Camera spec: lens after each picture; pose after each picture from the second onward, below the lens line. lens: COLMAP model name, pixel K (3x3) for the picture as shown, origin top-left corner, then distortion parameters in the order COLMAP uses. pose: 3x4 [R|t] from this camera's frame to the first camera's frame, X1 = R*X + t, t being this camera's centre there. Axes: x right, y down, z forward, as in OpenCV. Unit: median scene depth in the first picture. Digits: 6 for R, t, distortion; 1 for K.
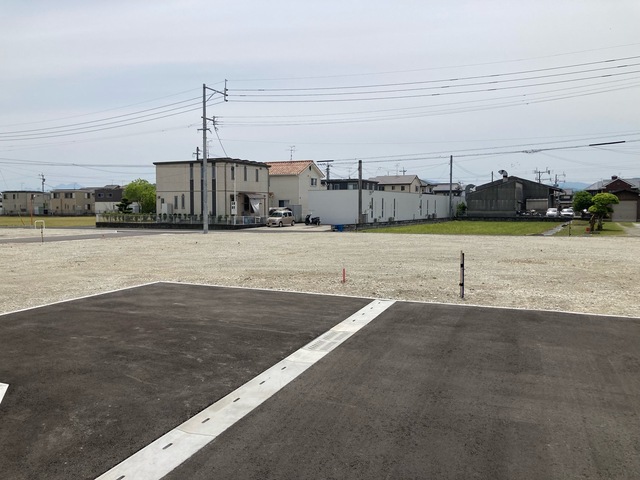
lens RADIAL K [[518.5, 0, 320.0], [0, 518.5, 240.0], [0, 0, 1]] dist [0.058504, -0.078579]
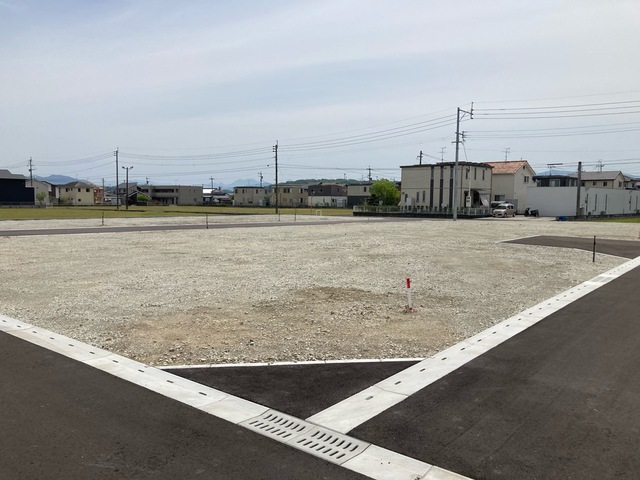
lens RADIAL K [[518.5, 0, 320.0], [0, 518.5, 240.0], [0, 0, 1]] dist [0.058504, -0.078579]
pose [[0.953397, 0.031530, -0.300066, -0.116219], [-0.028258, 0.999484, 0.015239, 0.020528], [0.300391, -0.006049, 0.953797, -0.287729]]
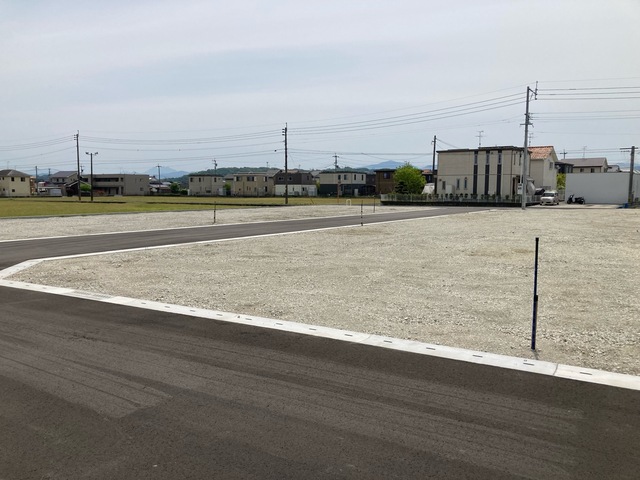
lens RADIAL K [[518.5, 0, 320.0], [0, 518.5, 240.0], [0, 0, 1]] dist [0.058504, -0.078579]
pose [[0.988042, 0.016244, -0.153327, -0.395822], [-0.011110, 0.999350, 0.034281, 0.017707], [0.153784, -0.032168, 0.987581, -0.228793]]
